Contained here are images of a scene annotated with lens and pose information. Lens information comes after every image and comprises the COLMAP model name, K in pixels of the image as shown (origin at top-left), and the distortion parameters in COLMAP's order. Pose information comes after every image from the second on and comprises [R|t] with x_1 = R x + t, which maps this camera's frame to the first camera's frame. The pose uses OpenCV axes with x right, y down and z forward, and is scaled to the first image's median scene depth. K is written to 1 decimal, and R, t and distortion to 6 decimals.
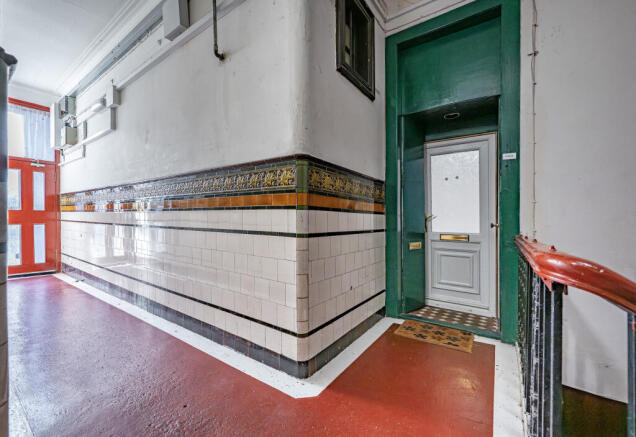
lens RADIAL K [[261.9, 0, 318.0], [0, 261.9, 218.5], [0, 0, 1]] dist [0.000261, 0.000046]
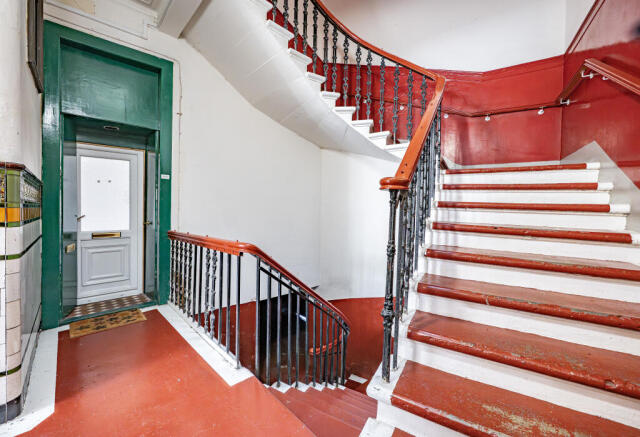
lens RADIAL K [[263.6, 0, 320.0], [0, 263.6, 218.5], [0, 0, 1]] dist [0.000261, 0.000046]
pose [[0.177921, -0.046195, 0.982960, -0.458645], [-0.016334, 0.998621, 0.049888, -0.074949], [-0.983909, -0.024931, 0.176922, -0.092093]]
